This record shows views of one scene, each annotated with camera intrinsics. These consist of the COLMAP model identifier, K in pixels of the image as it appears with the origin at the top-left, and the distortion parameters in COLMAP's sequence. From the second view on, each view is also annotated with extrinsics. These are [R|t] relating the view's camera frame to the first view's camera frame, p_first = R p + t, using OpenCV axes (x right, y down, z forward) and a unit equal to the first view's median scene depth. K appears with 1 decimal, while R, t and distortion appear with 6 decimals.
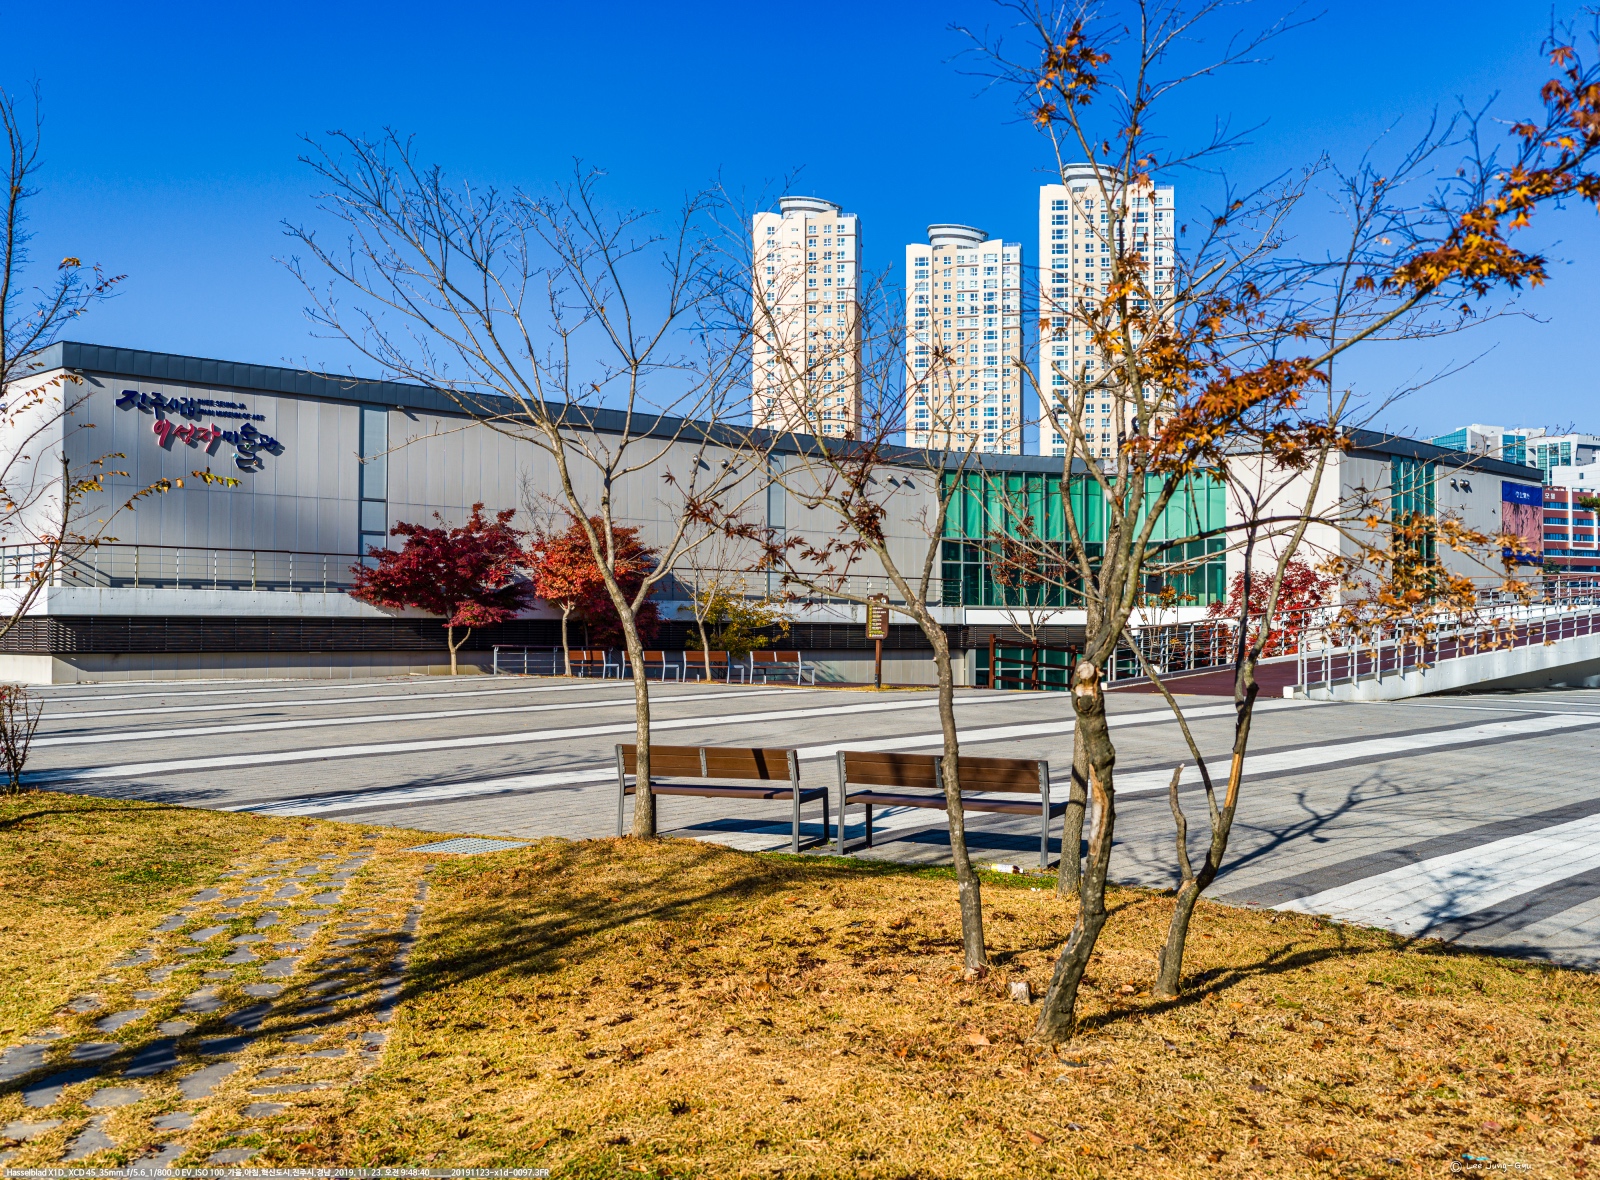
lens RADIAL K [[1645.3, 0, 798.2], [0, 1645.3, 591.8], [0, 0, 1]] dist [-0.007975, 0.000000]
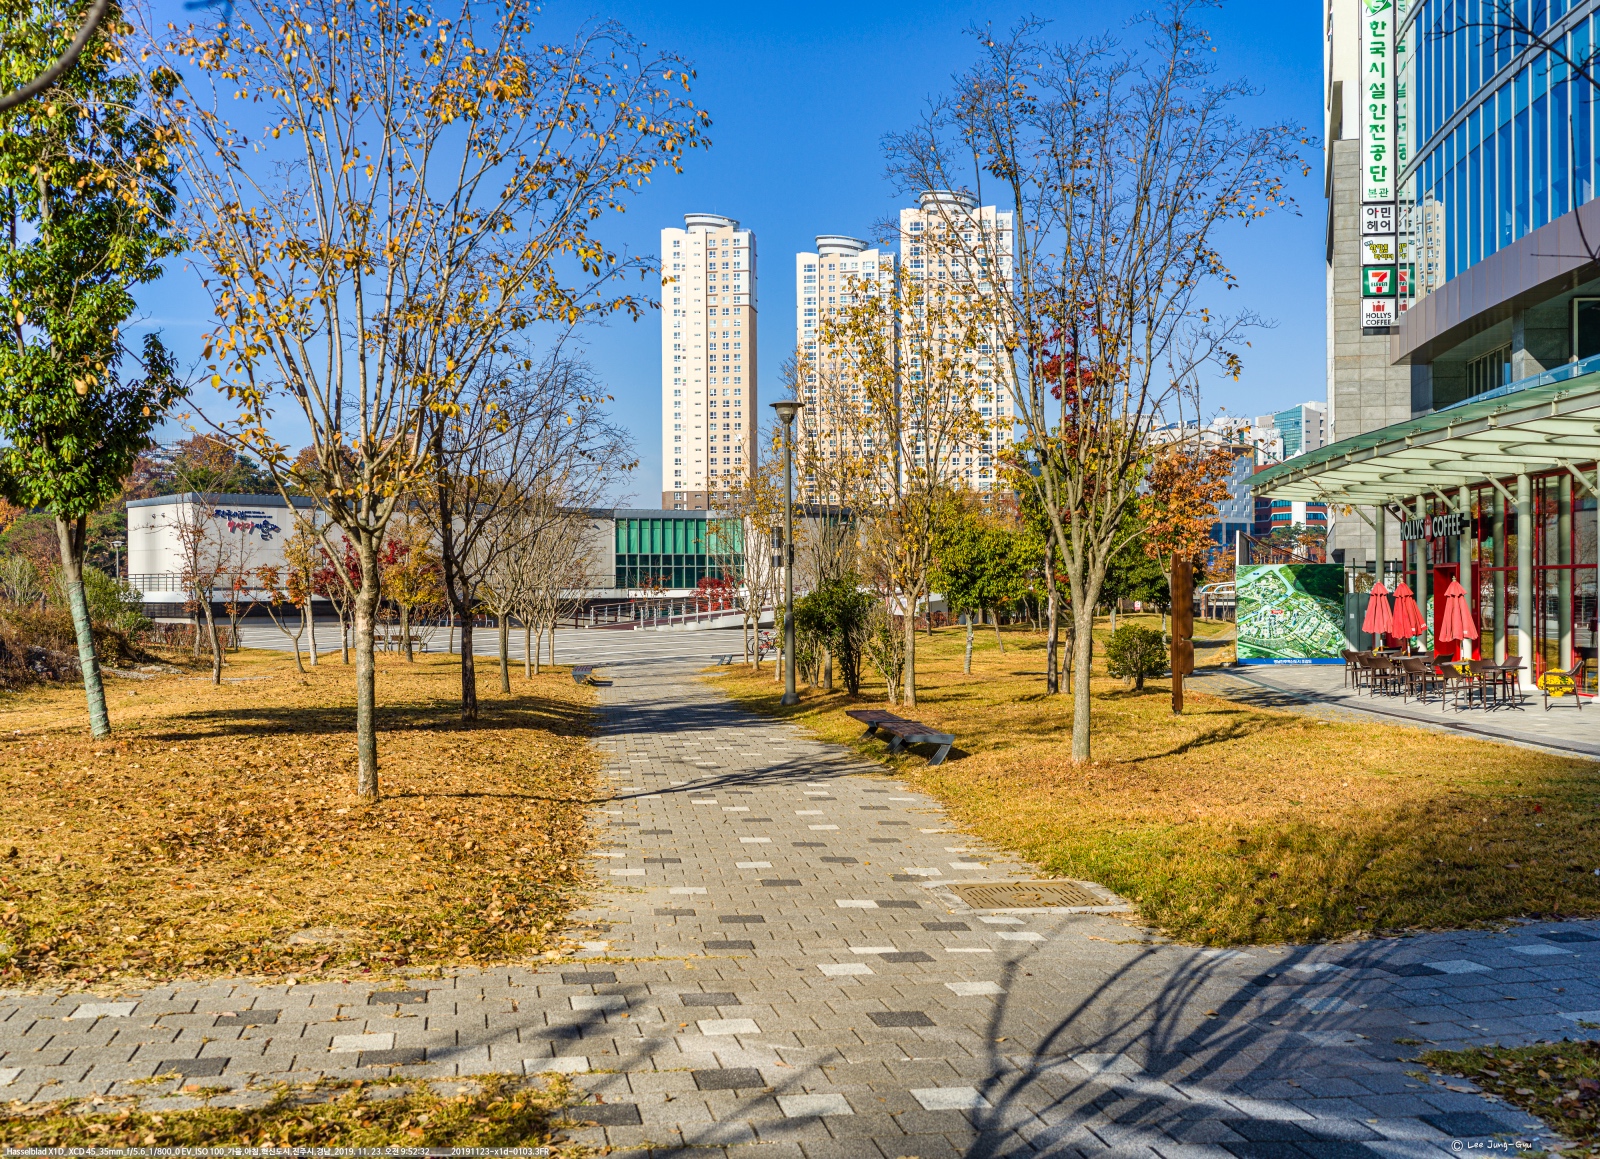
lens RADIAL K [[1652.5, 0, 799.2], [0, 1652.5, 578.6], [0, 0, 1]] dist [0.016182, 0.000000]
pose [[0.999819, -0.007450, 0.017522, 0.047794], [0.007087, 0.999761, 0.020678, -0.007444], [-0.017672, -0.020550, 0.999633, -0.170730]]
